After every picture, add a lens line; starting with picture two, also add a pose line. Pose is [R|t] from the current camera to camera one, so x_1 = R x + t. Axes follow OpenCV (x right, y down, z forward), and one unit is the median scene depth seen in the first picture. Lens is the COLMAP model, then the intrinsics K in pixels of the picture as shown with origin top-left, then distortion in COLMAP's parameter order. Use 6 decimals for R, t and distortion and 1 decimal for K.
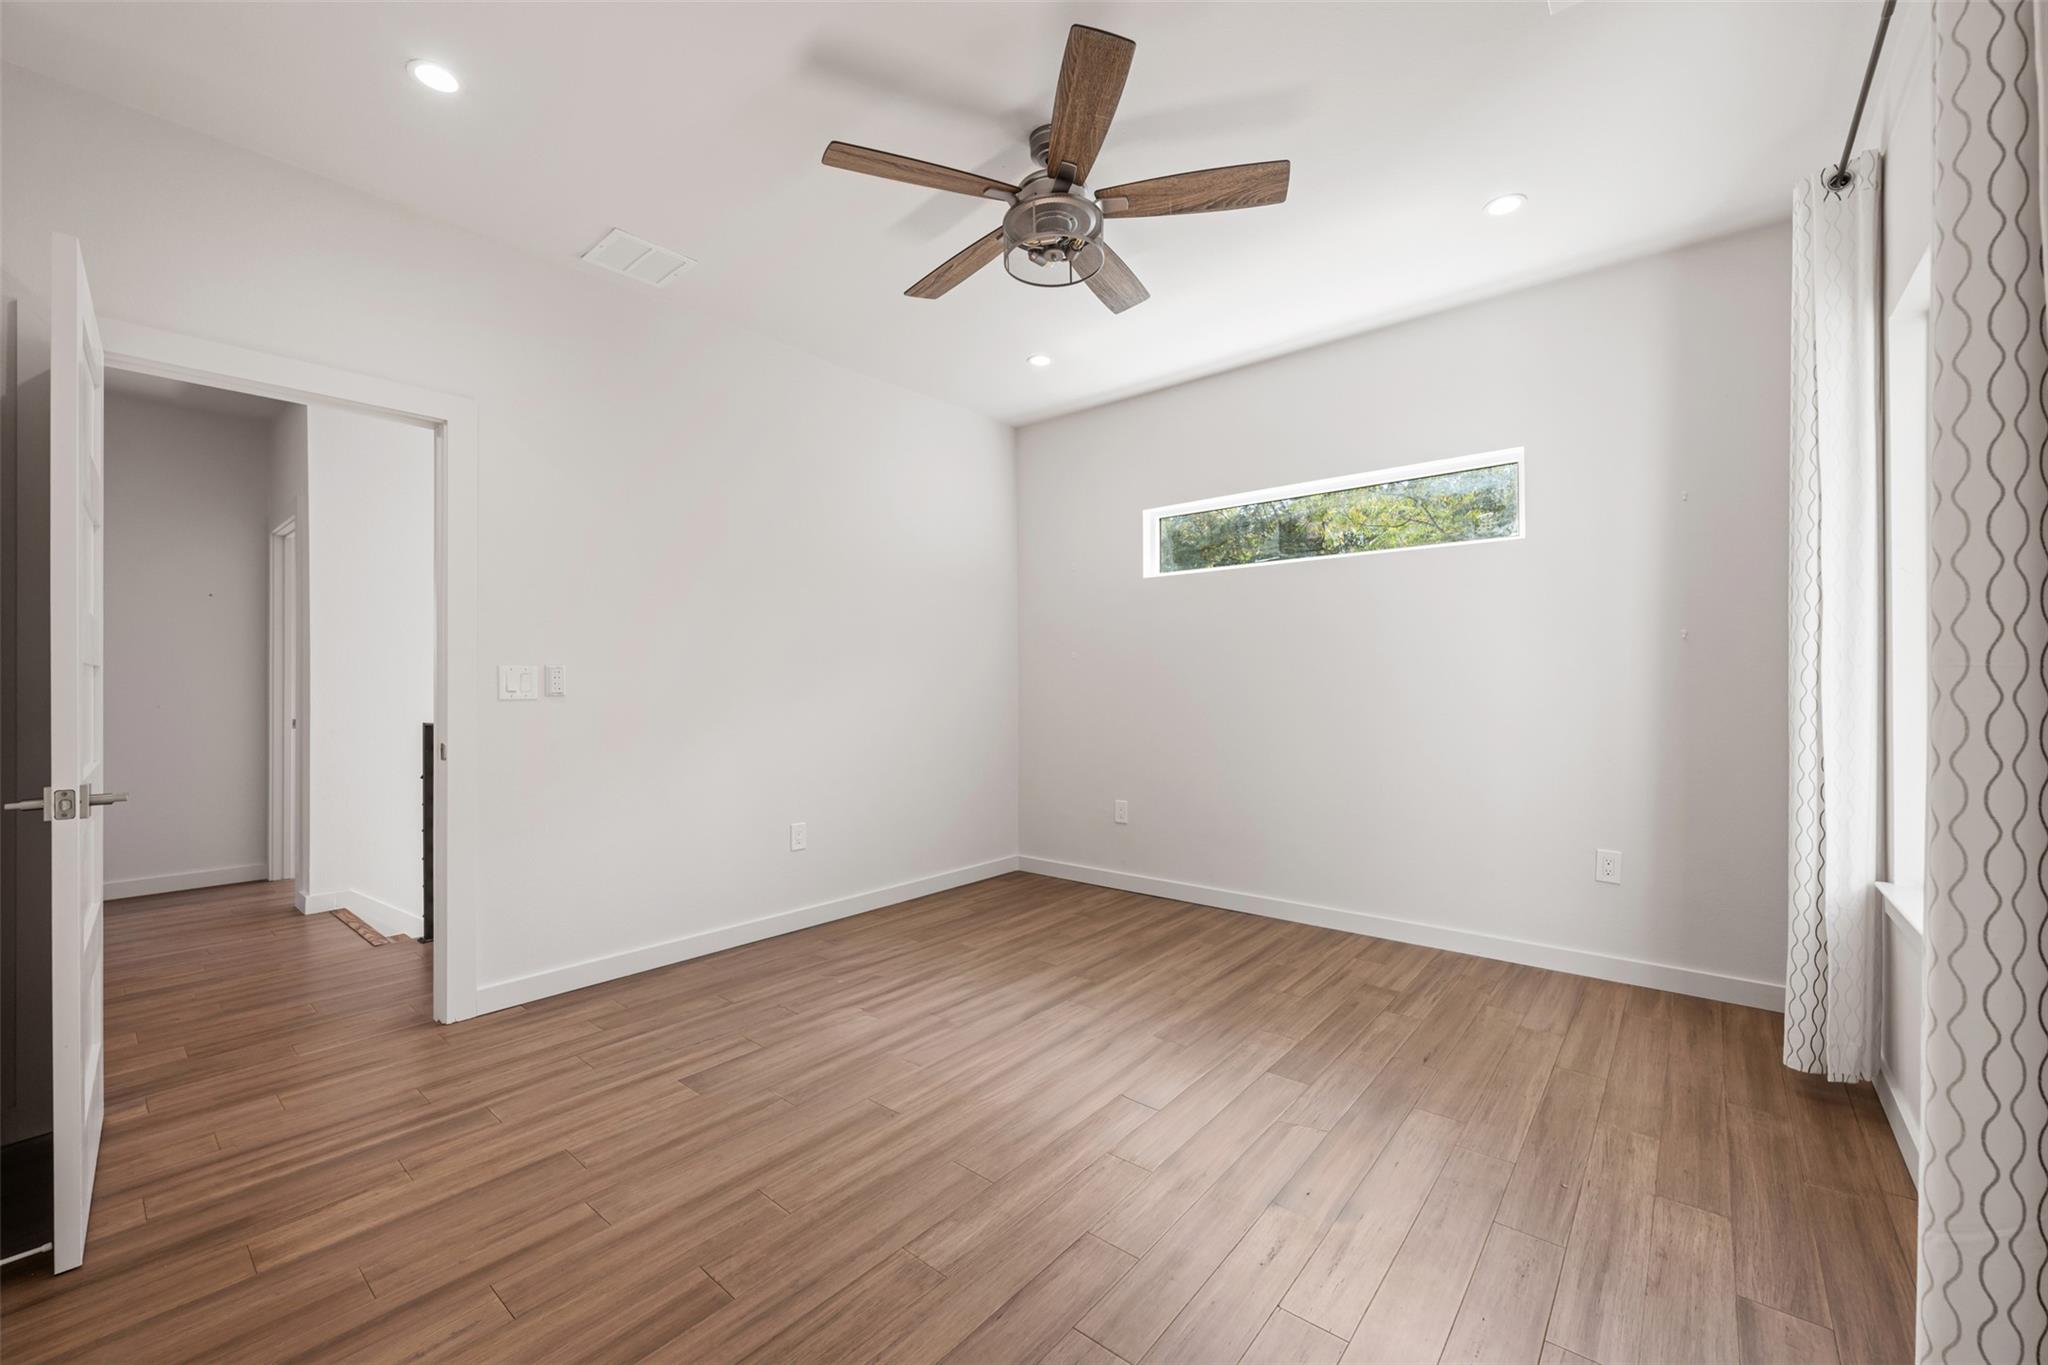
lens RADIAL K [[814.8, 0, 1021.3], [0, 814.8, 680.5], [0, 0, 1]] dist [-0.002115, 0.000262]
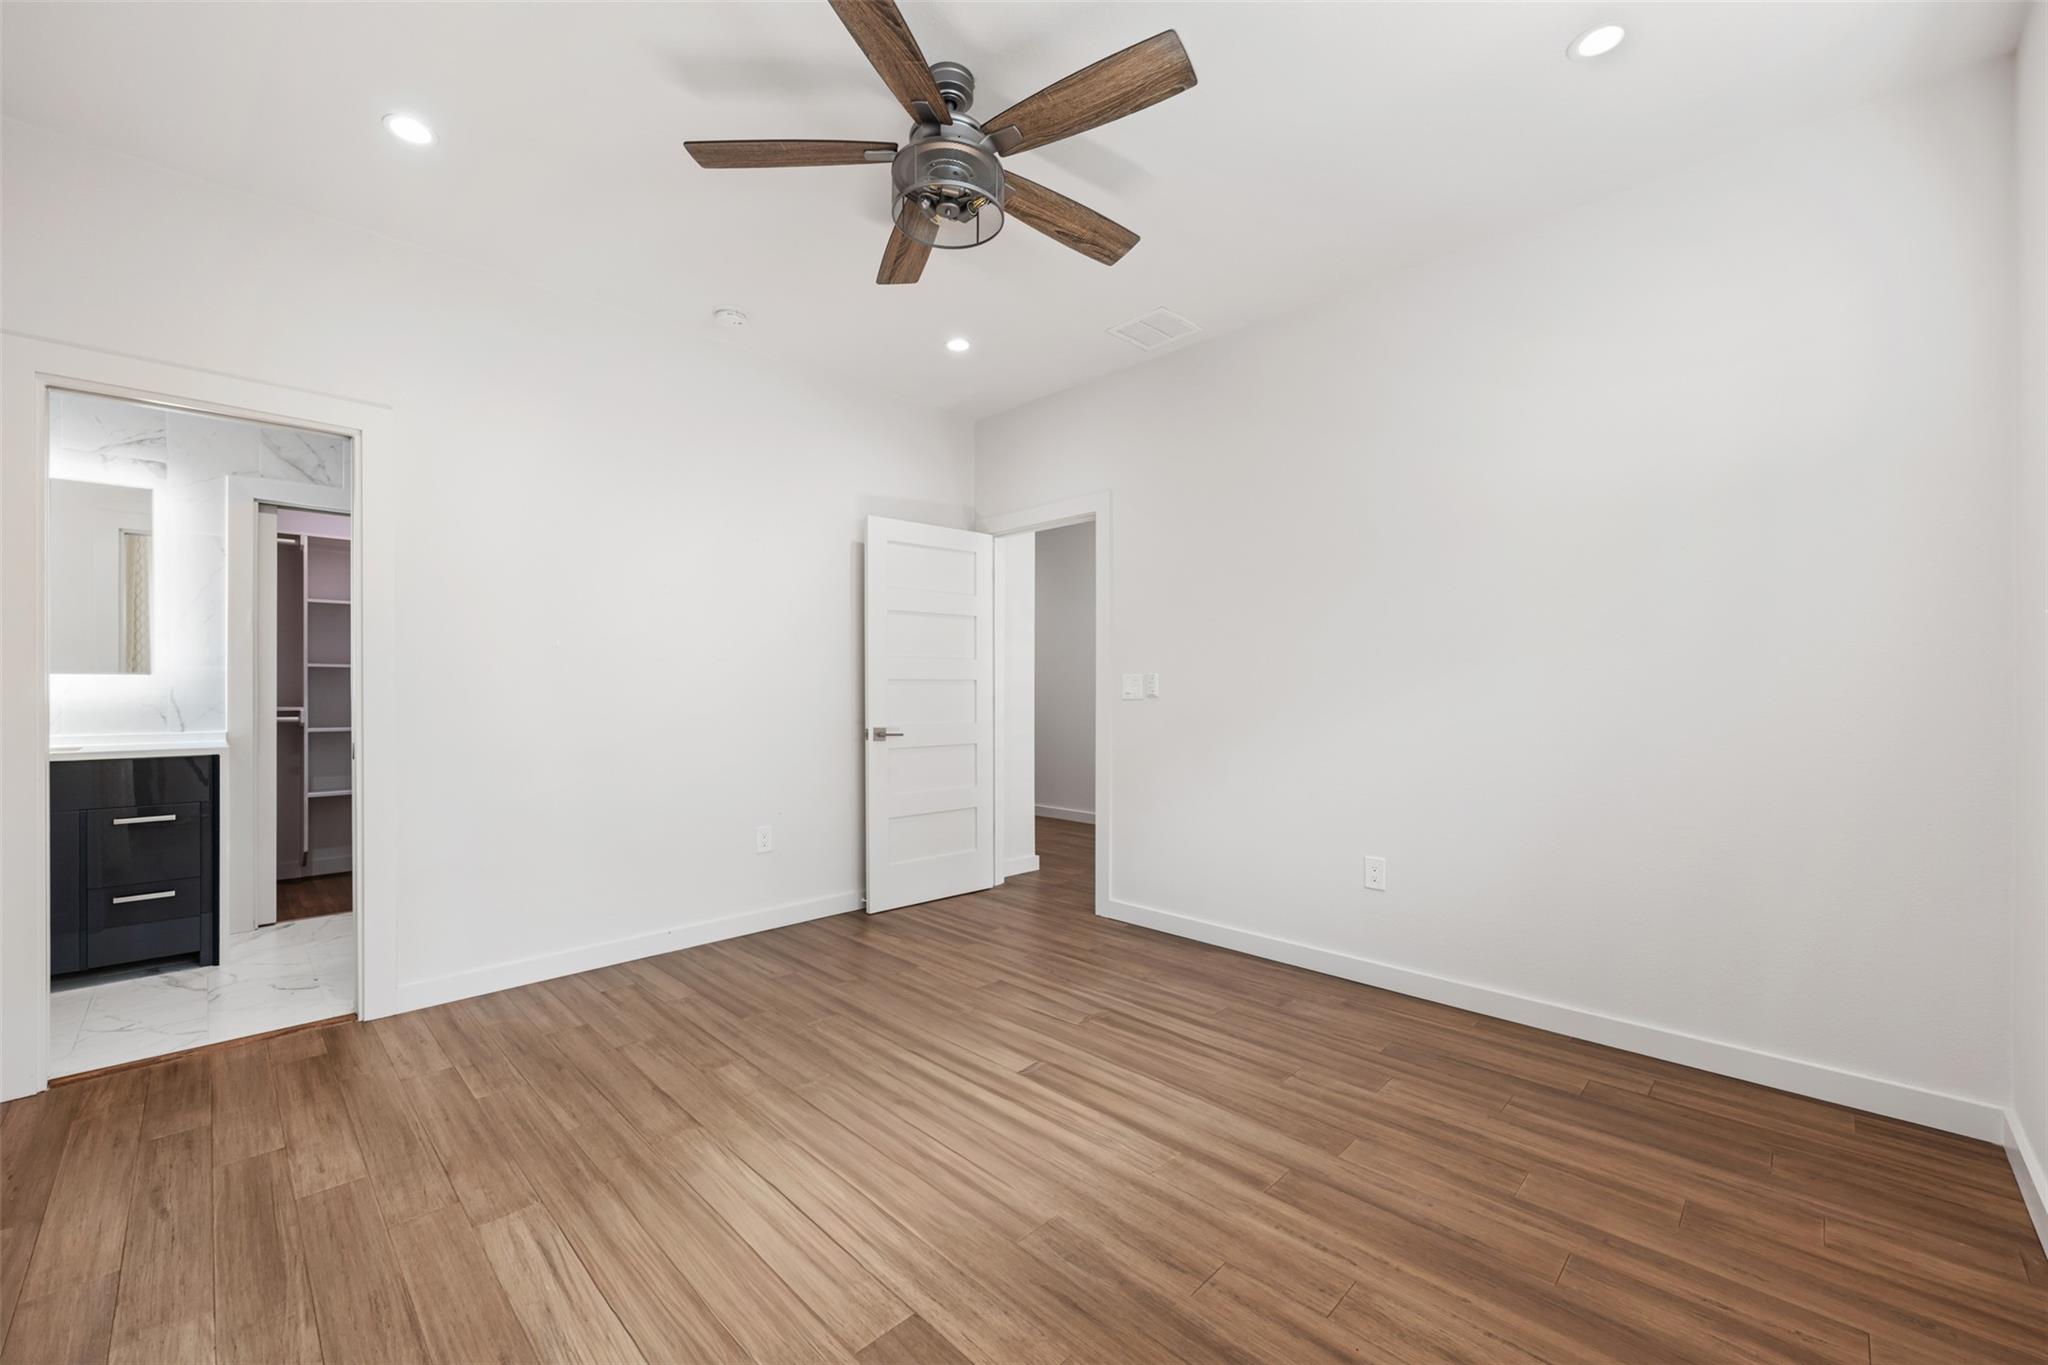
lens RADIAL K [[814.8, 0, 1022.8], [0, 814.8, 689.8], [0, 0, 1]] dist [-0.002115, 0.000262]
pose [[-0.083568, 0.003835, -0.996495, 0.768140], [0.004098, 0.999985, 0.003505, 0.003056], [0.996494, -0.003790, -0.083582, 0.957279]]
